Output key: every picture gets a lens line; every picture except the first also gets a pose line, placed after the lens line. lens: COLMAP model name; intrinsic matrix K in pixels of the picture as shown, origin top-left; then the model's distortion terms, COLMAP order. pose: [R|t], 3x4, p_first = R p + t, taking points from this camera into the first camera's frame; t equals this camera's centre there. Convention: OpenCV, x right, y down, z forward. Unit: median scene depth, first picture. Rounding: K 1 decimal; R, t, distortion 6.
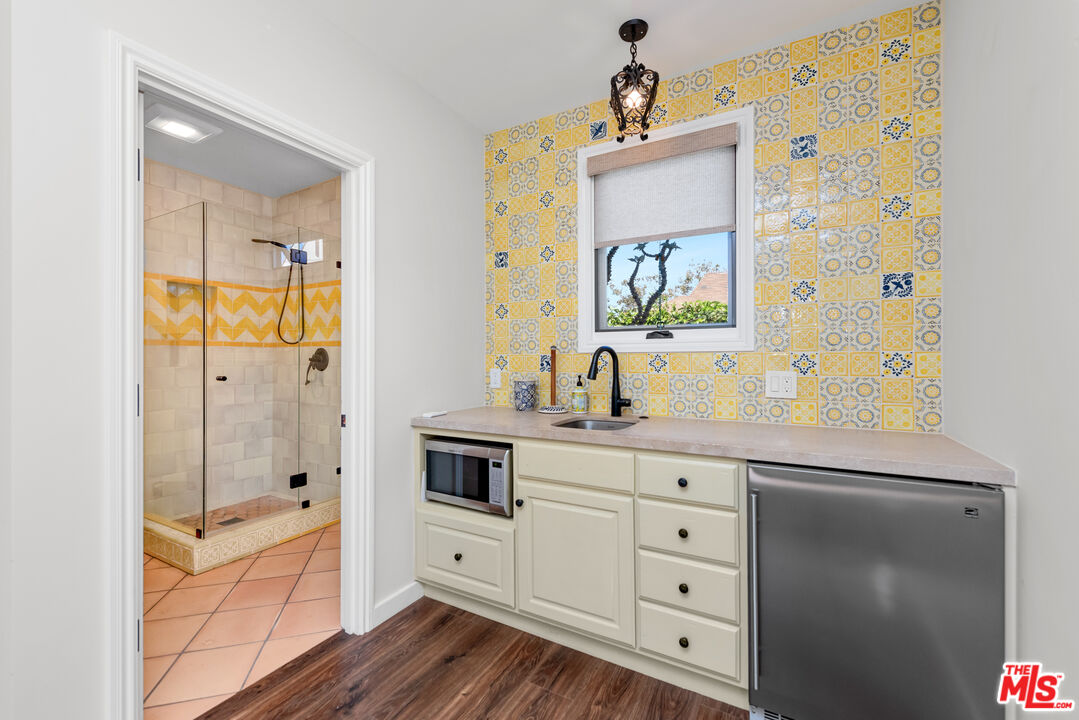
lens RADIAL K [[438.6, 0, 541.8], [0, 438.6, 357.9], [0, 0, 1]] dist [0.010772, -0.001529]
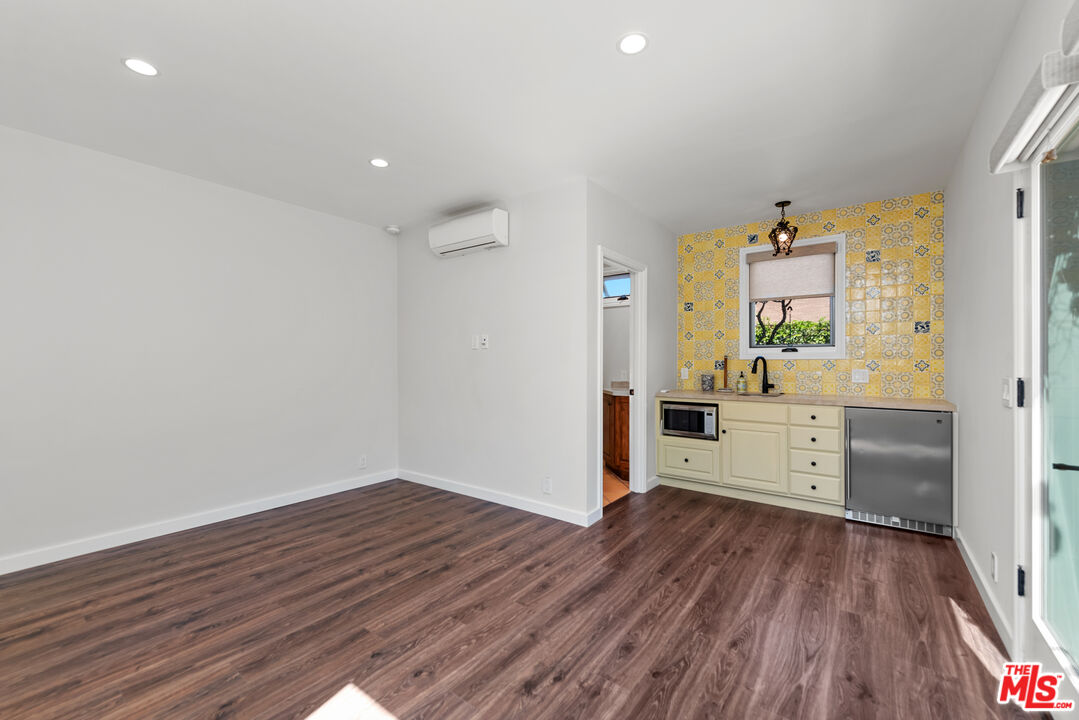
lens RADIAL K [[438.6, 0, 540.6], [0, 438.6, 362.5], [0, 0, 1]] dist [0.010772, -0.001529]
pose [[0.991973, 0.002335, -0.126431, -0.603008], [-0.002109, 0.999996, 0.001918, -0.000628], [0.126435, -0.001636, 0.991974, -1.095222]]
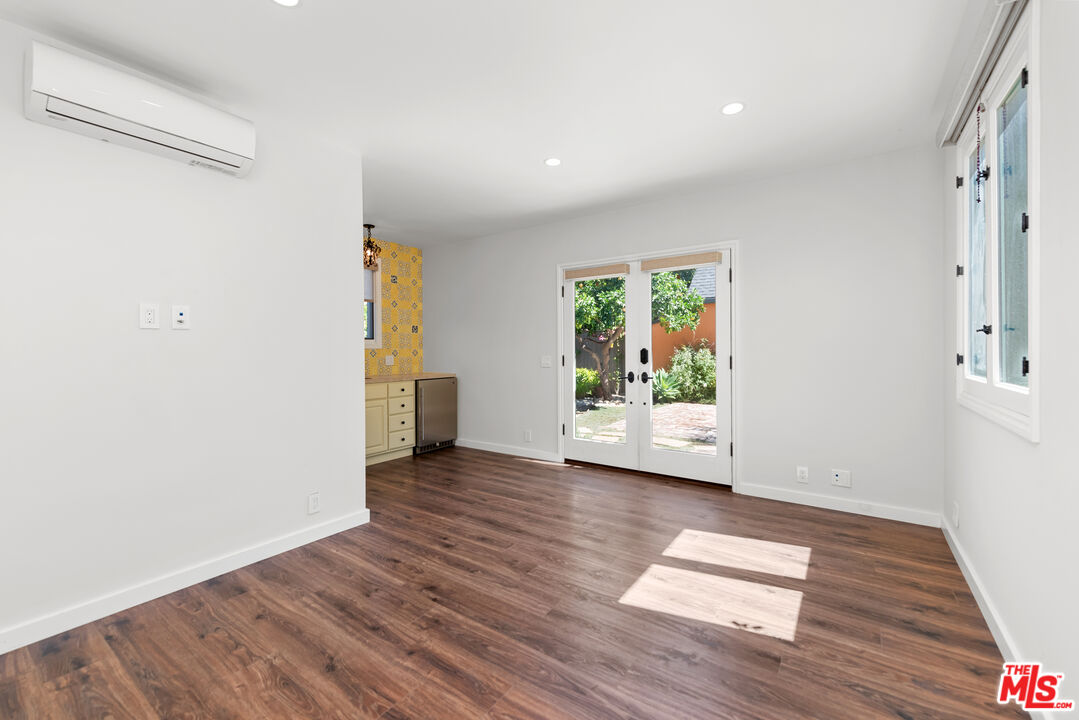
lens RADIAL K [[438.6, 0, 541.7], [0, 438.6, 356.1], [0, 0, 1]] dist [0.010772, -0.001529]
pose [[0.103658, -0.012747, 0.994531, -2.098477], [0.008315, 0.999894, 0.011949, 0.005949], [-0.994578, 0.007031, 0.103753, -0.260014]]
